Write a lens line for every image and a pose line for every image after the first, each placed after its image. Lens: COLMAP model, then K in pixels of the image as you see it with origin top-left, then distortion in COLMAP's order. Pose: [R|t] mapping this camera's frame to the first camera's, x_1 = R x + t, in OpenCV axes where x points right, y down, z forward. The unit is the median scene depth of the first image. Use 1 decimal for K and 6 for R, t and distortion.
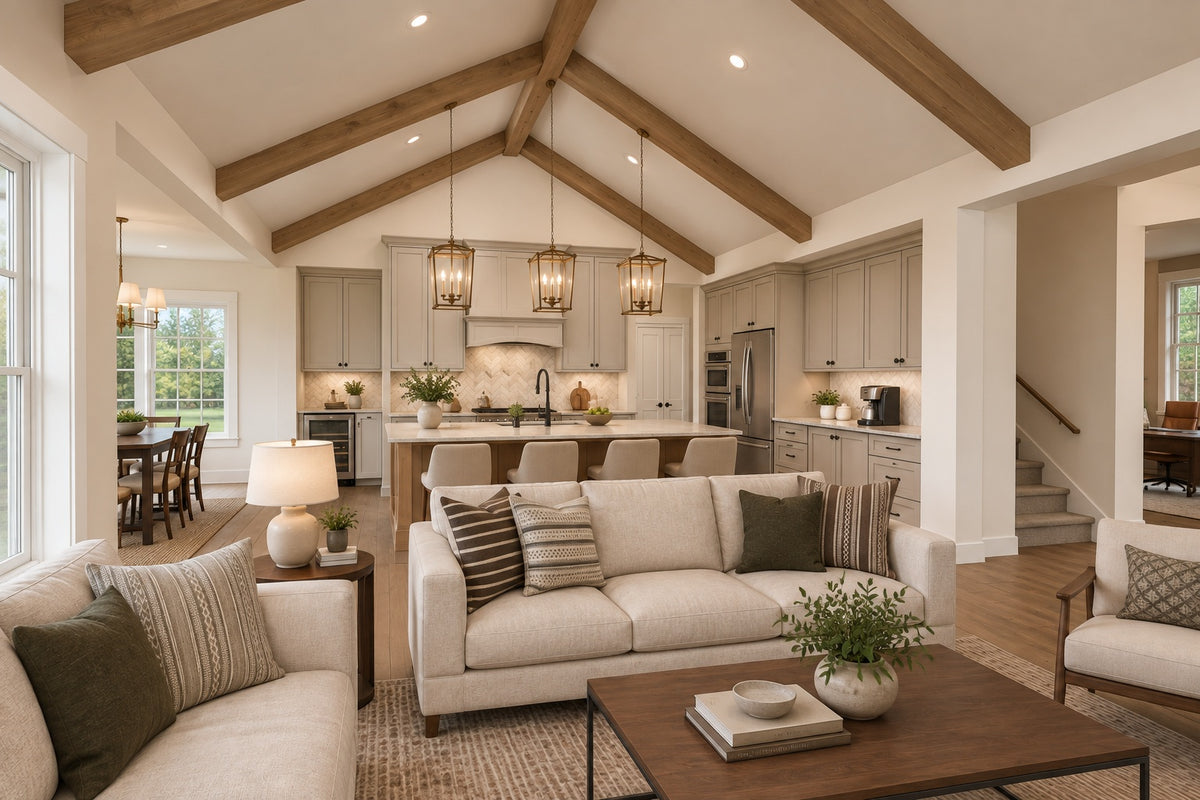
lens RADIAL K [[685.2, 0, 601.5], [0, 685.2, 378.1], [0, 0, 1]] dist [0.002521, 0.000644]
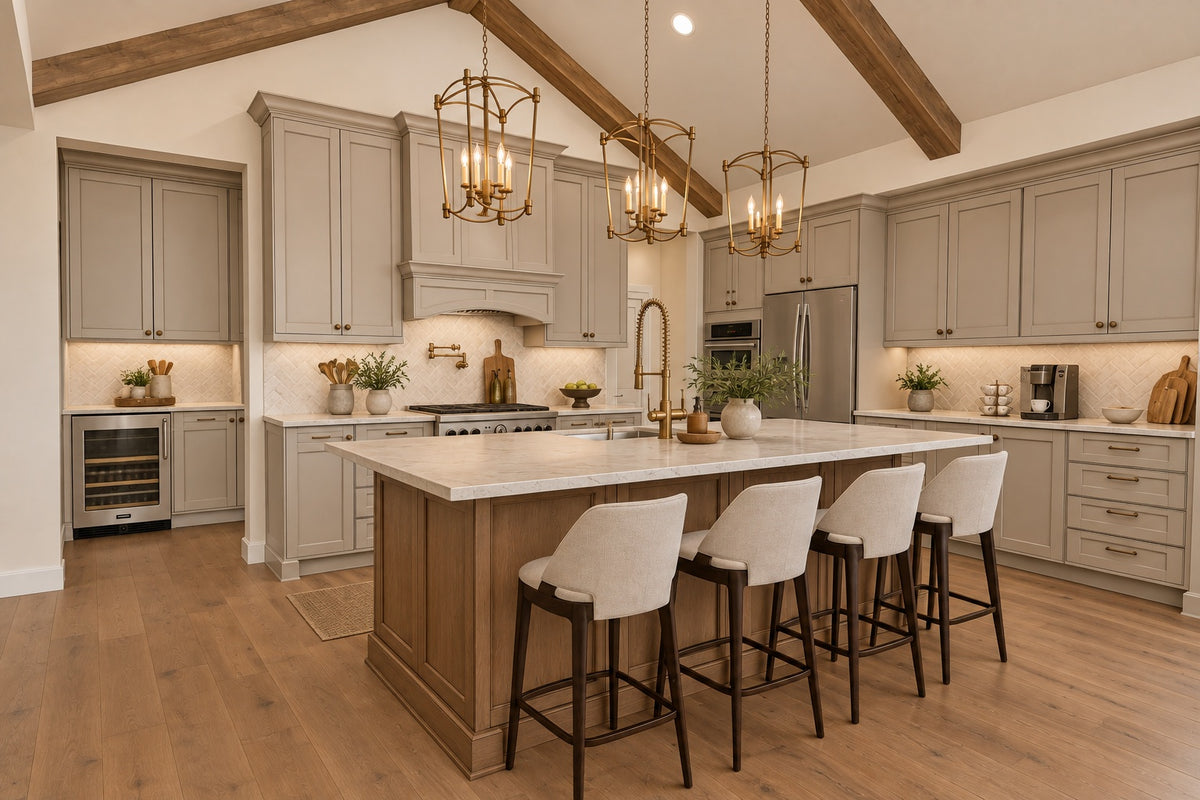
lens RADIAL K [[685.2, 0, 601.5], [0, 685.2, 378.1], [0, 0, 1]] dist [0.002521, 0.000644]
pose [[0.958077, -0.003164, 0.286494, -0.208593], [-0.000973, 0.999897, 0.014298, 0.014681], [-0.286510, -0.013977, 0.957975, 0.385315]]
